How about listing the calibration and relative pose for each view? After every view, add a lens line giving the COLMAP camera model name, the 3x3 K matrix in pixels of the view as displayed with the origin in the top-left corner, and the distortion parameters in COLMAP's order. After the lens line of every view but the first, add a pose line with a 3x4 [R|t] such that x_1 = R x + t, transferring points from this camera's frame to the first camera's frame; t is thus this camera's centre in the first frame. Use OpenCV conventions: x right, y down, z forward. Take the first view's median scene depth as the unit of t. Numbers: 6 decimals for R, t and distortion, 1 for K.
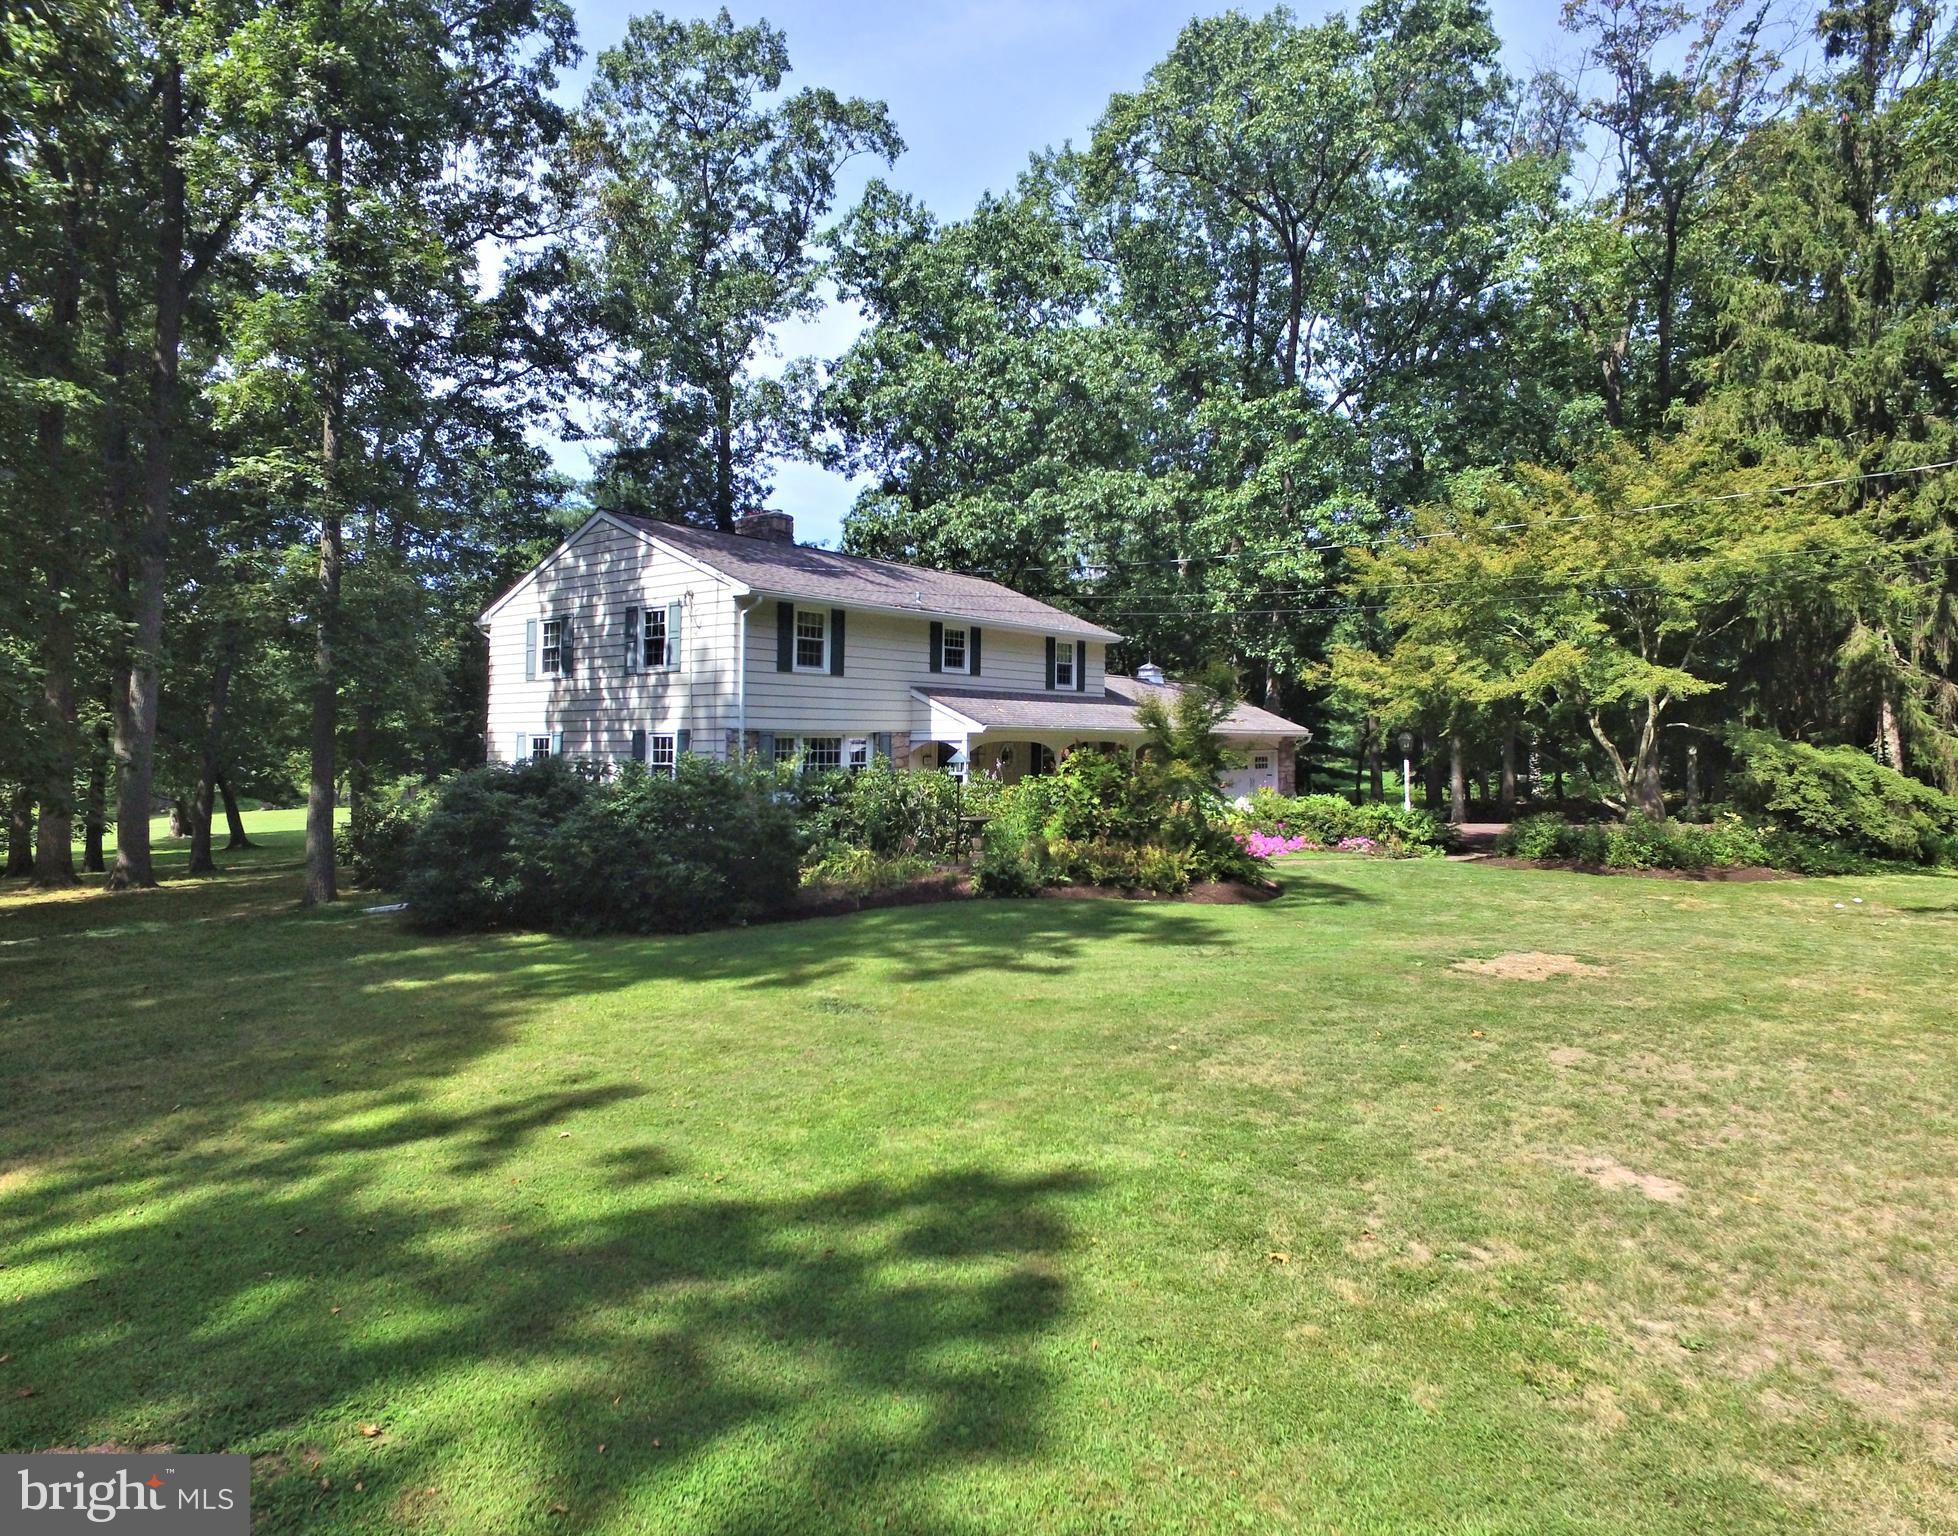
lens RADIAL K [[1197.0, 0, 975.6], [0, 1197.0, 766.3], [0, 0, 1]] dist [0.003589, 0.000153]
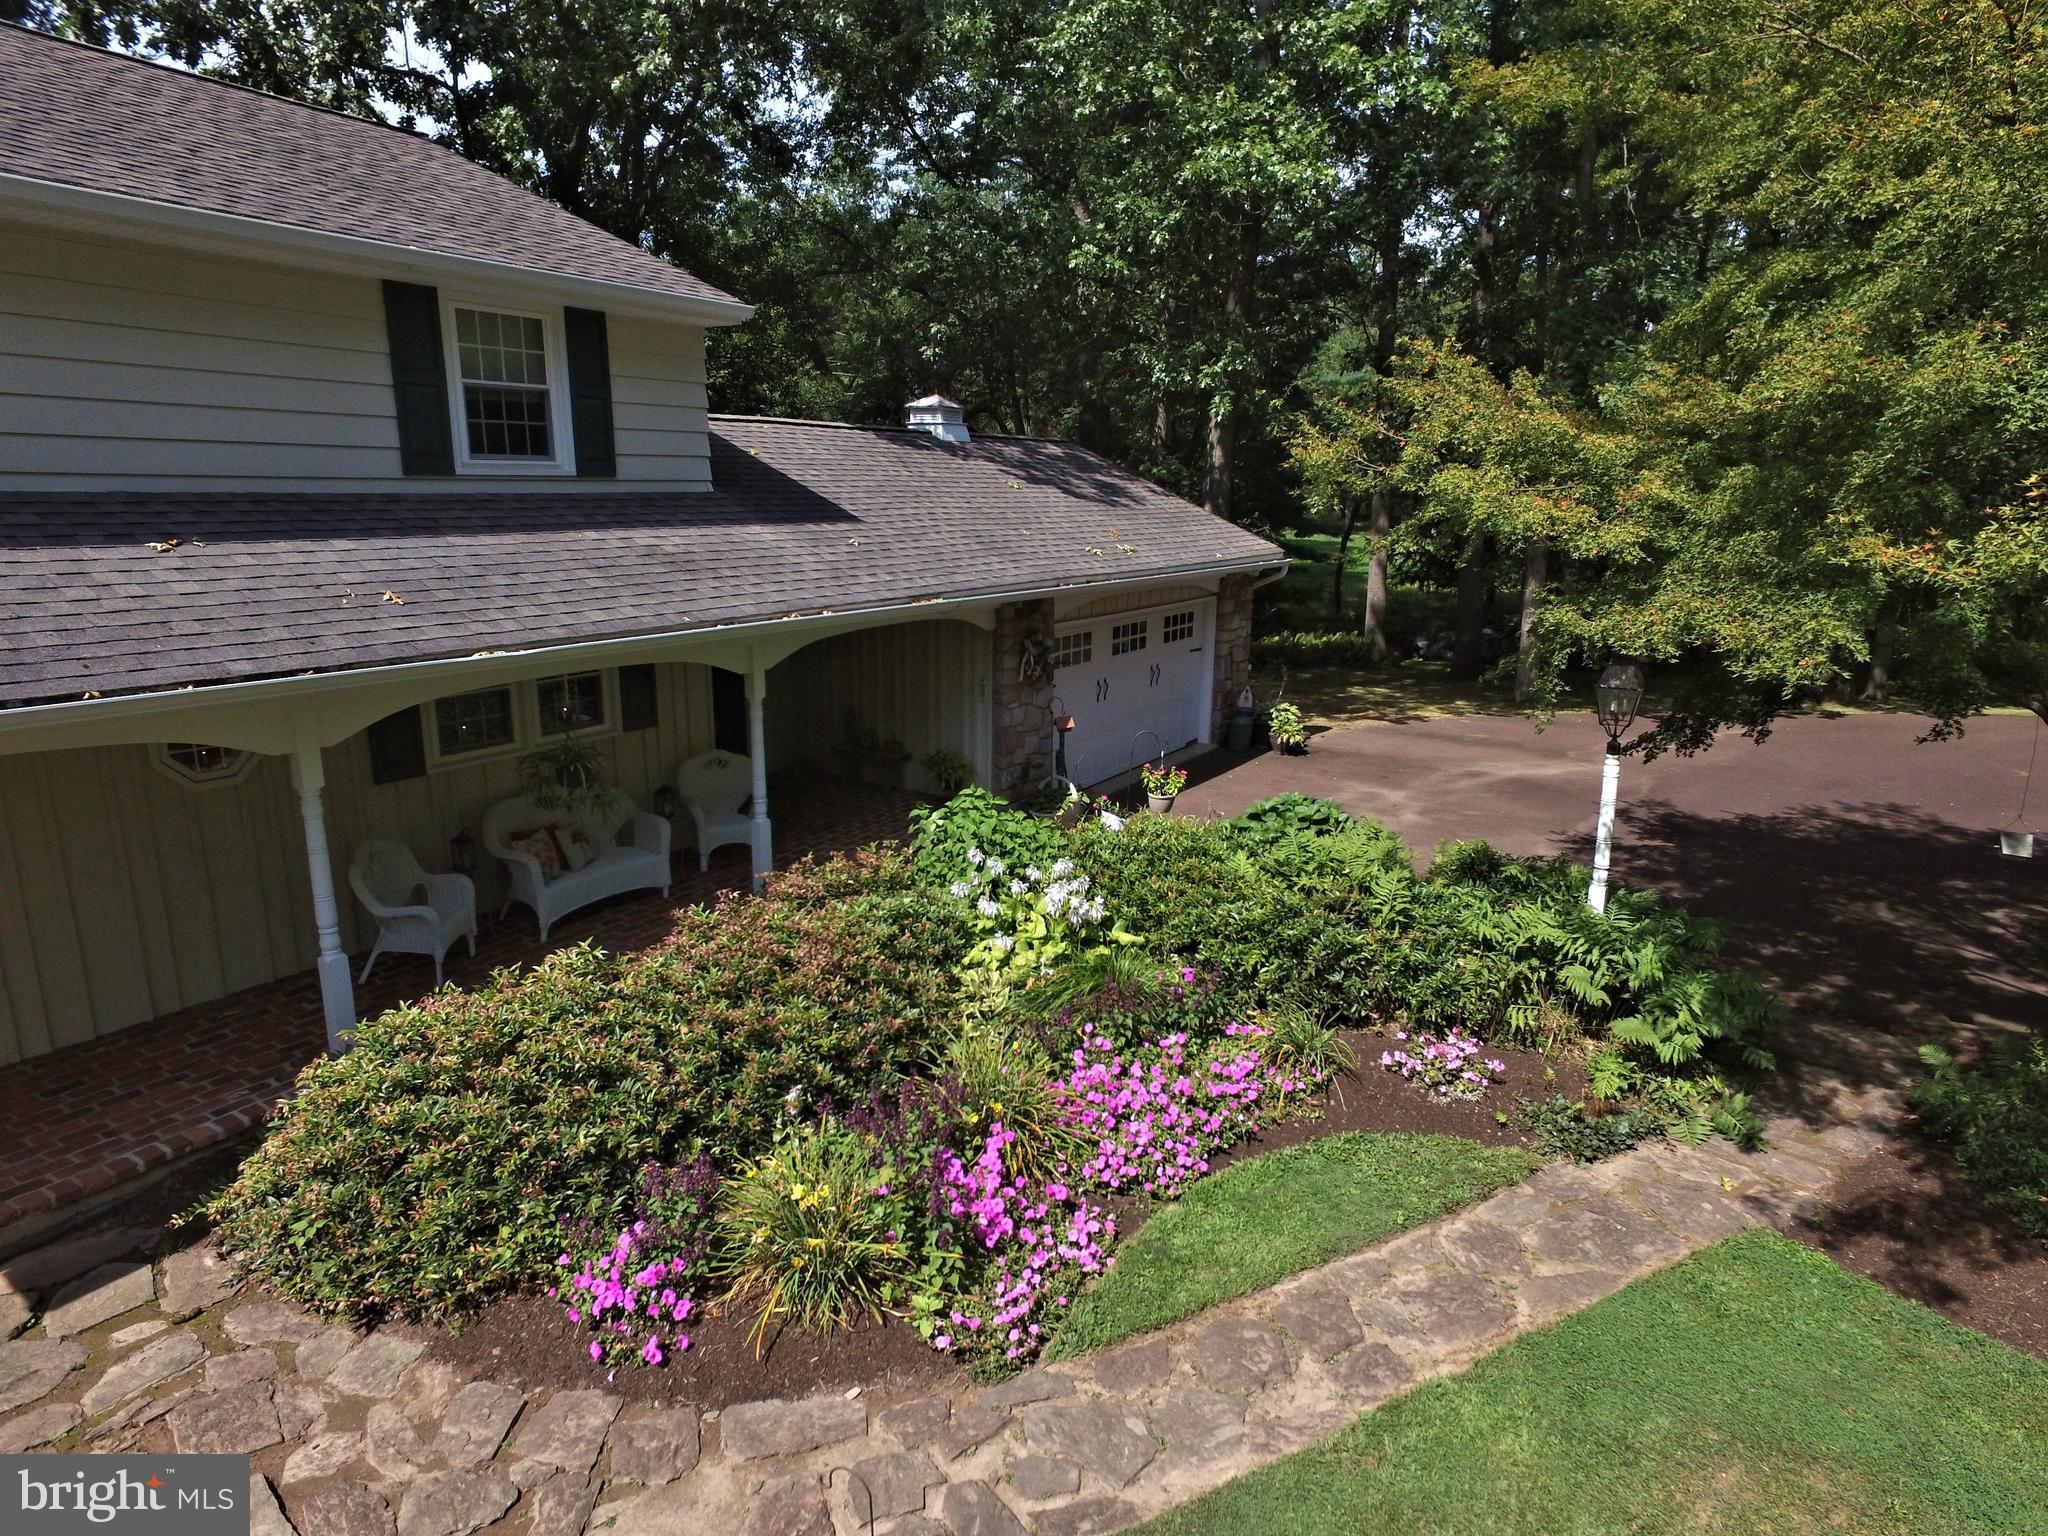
lens RADIAL K [[1196.1, 0, 1050.2], [0, 1196.1, 768.4], [0, 0, 1]] dist [-0.009774, 0.014440]
pose [[0.995283, -0.003848, 0.096940, 0.195660], [-0.017142, 0.976516, 0.214763, -0.063741], [-0.095489, -0.215412, 0.971843, 0.738712]]
